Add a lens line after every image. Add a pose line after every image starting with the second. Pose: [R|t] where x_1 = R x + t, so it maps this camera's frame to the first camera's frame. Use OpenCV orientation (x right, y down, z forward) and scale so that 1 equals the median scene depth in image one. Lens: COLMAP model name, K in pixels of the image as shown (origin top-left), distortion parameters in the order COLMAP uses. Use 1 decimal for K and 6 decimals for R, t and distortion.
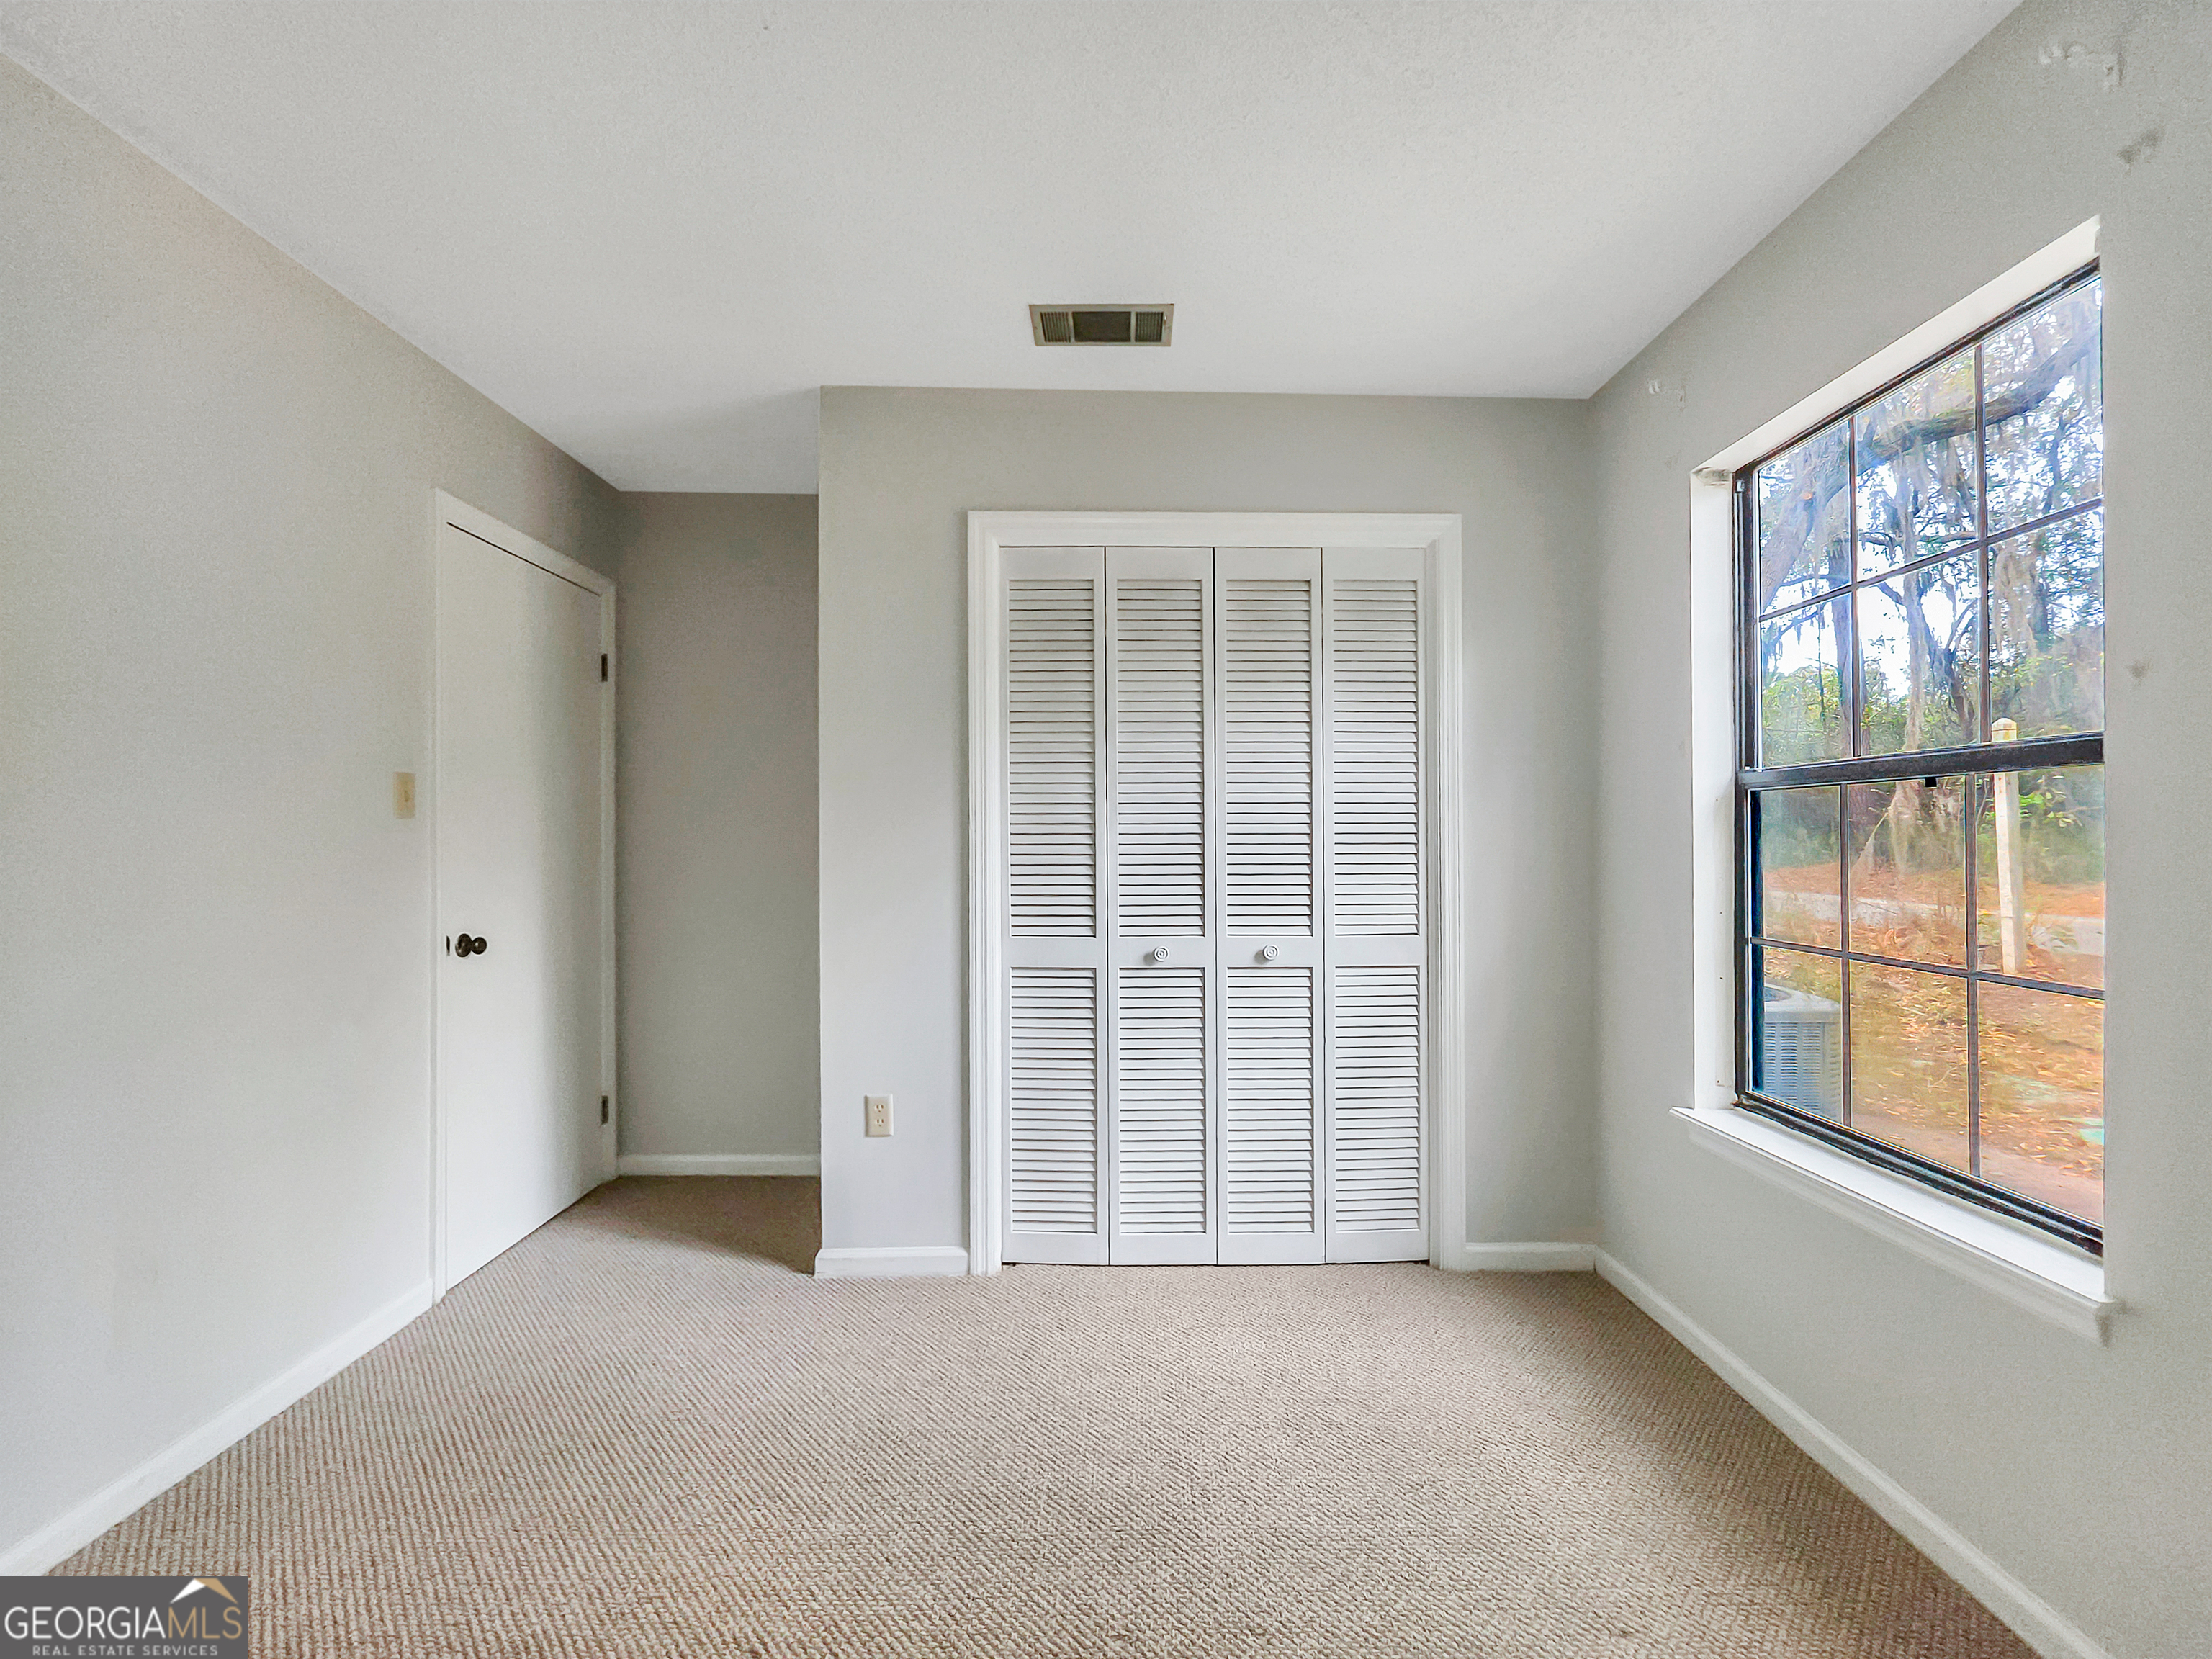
lens RADIAL K [[967.0, 0, 1106.0], [0, 967.0, 829.5], [0, 0, 1]] dist [-0.002767, -0.000370]
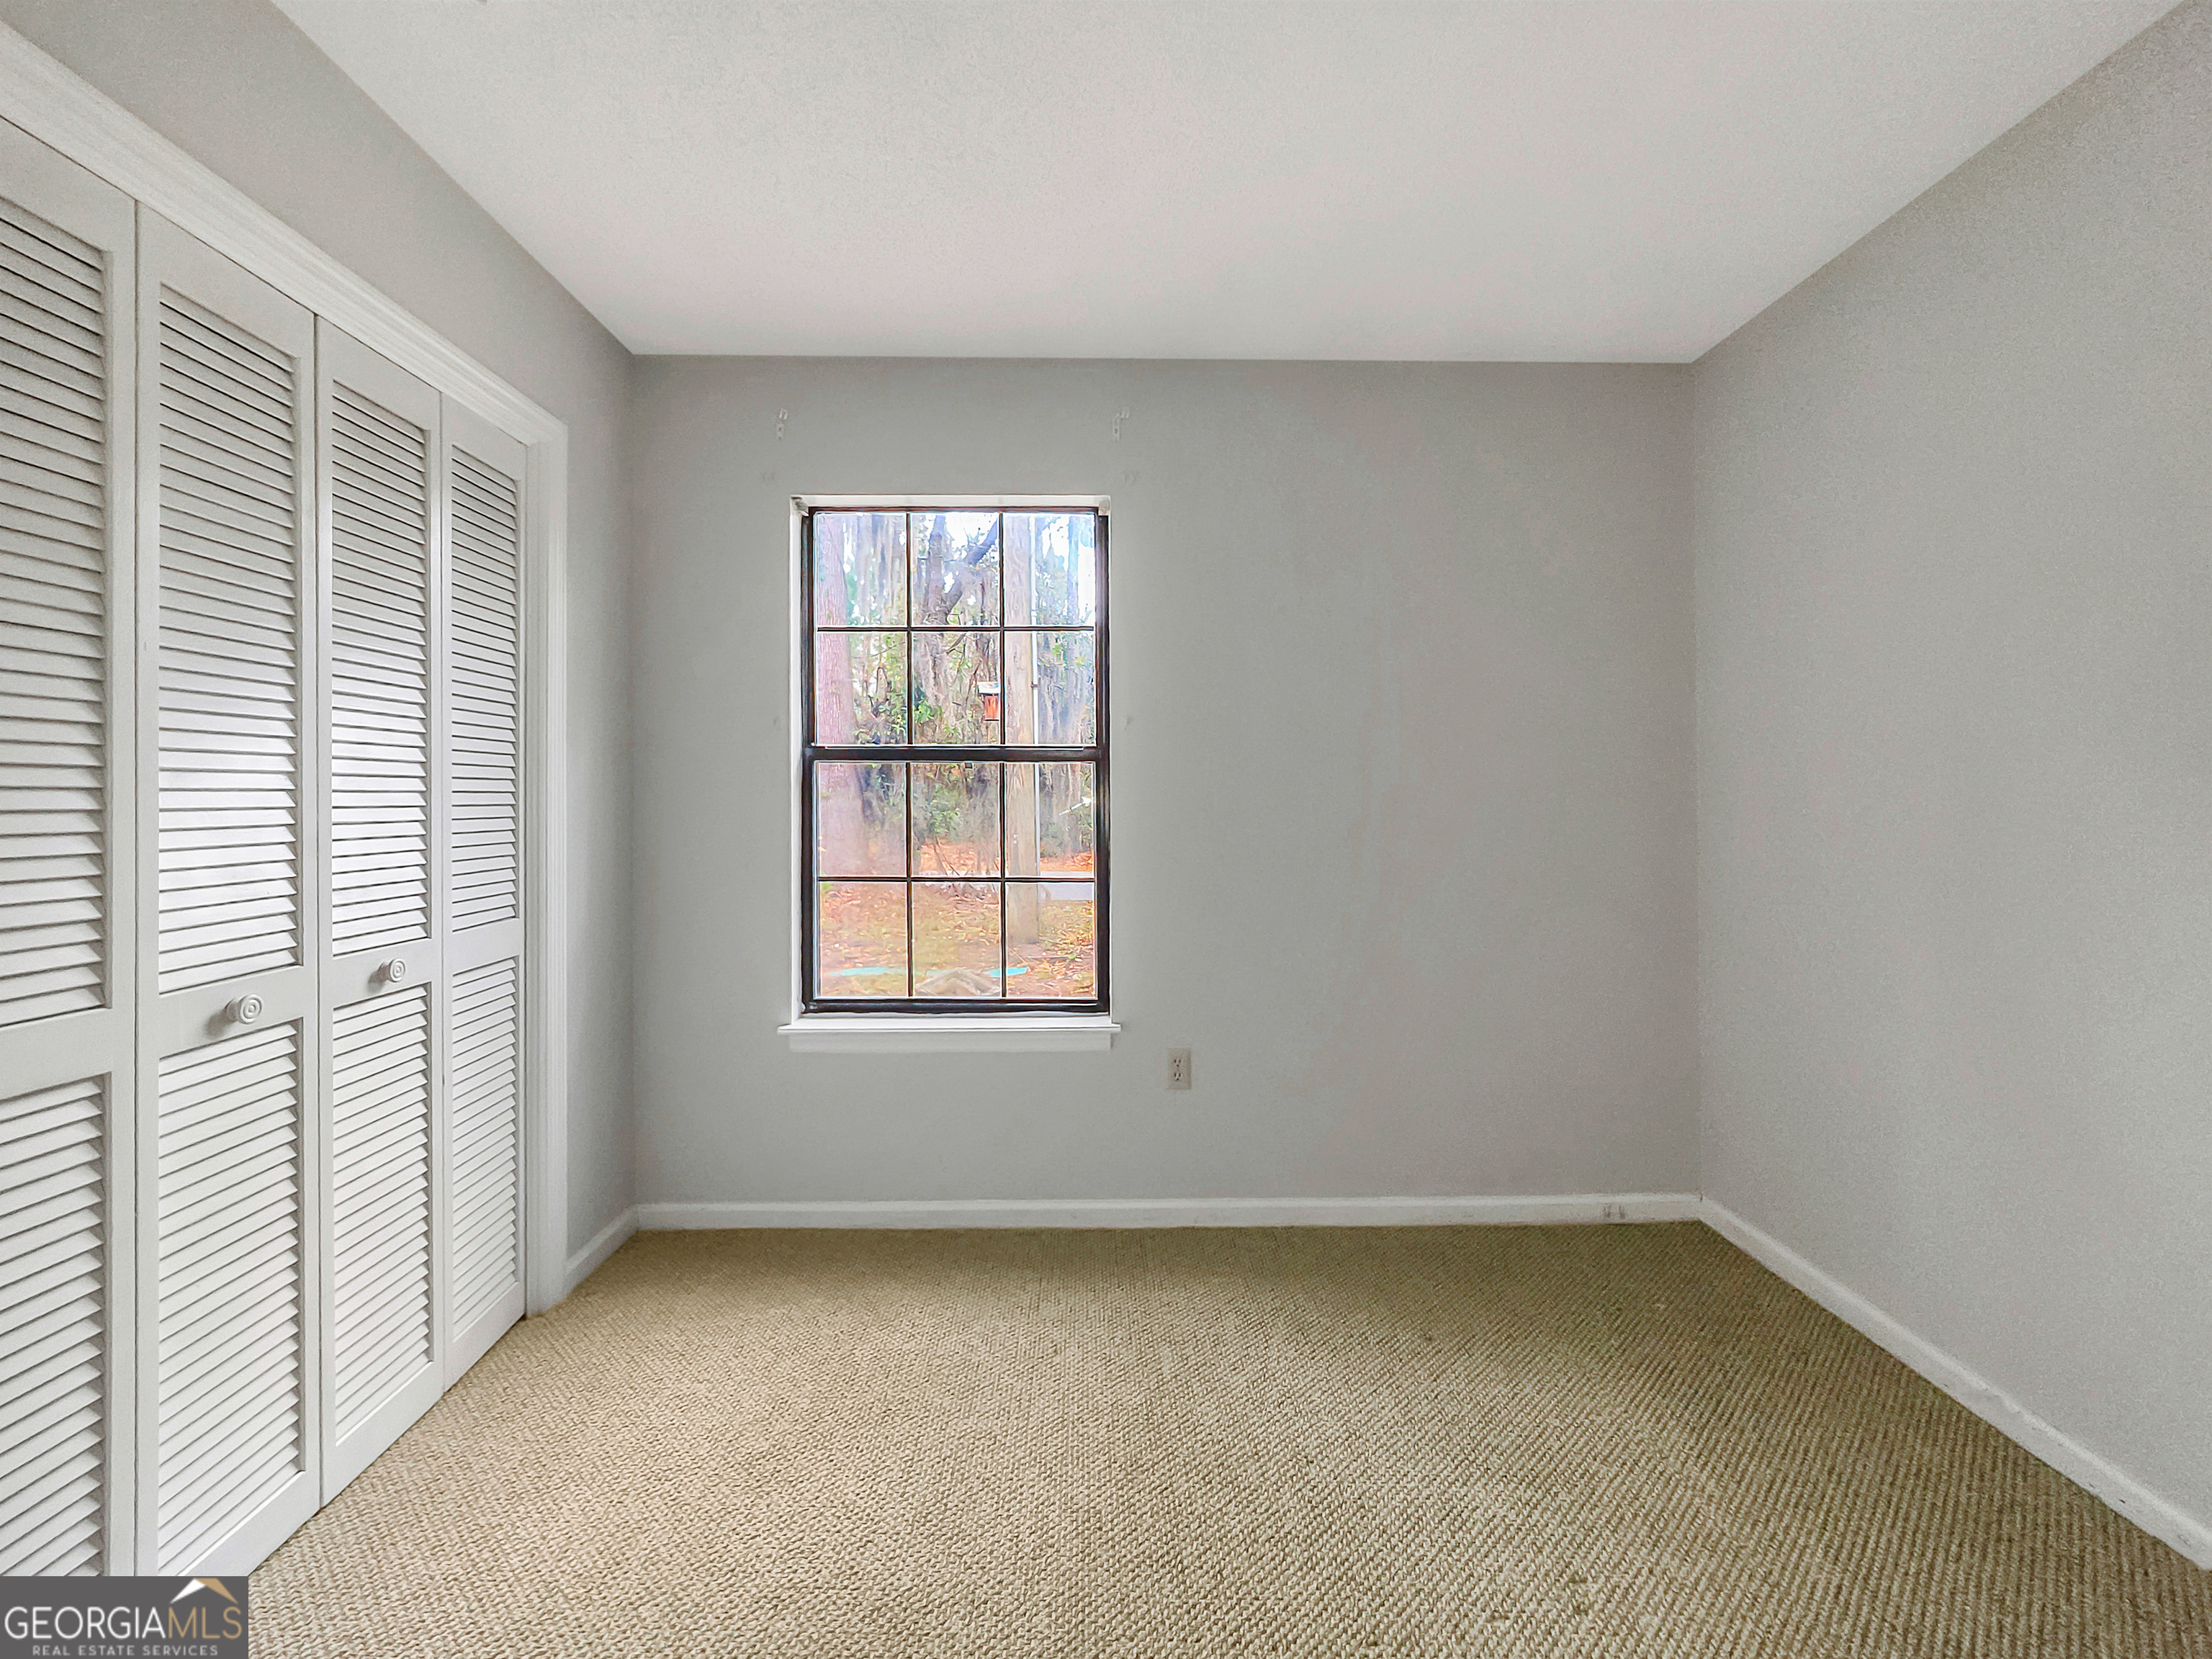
lens RADIAL K [[950.8, 0, 1106.9], [0, 950.8, 790.2], [0, 0, 1]] dist [-0.000387, -0.000043]
pose [[-0.009197, 0.009170, 0.999916, -0.487064], [-0.007450, 0.999930, -0.009239, 0.005369], [-0.999930, -0.007535, -0.009129, 0.520901]]
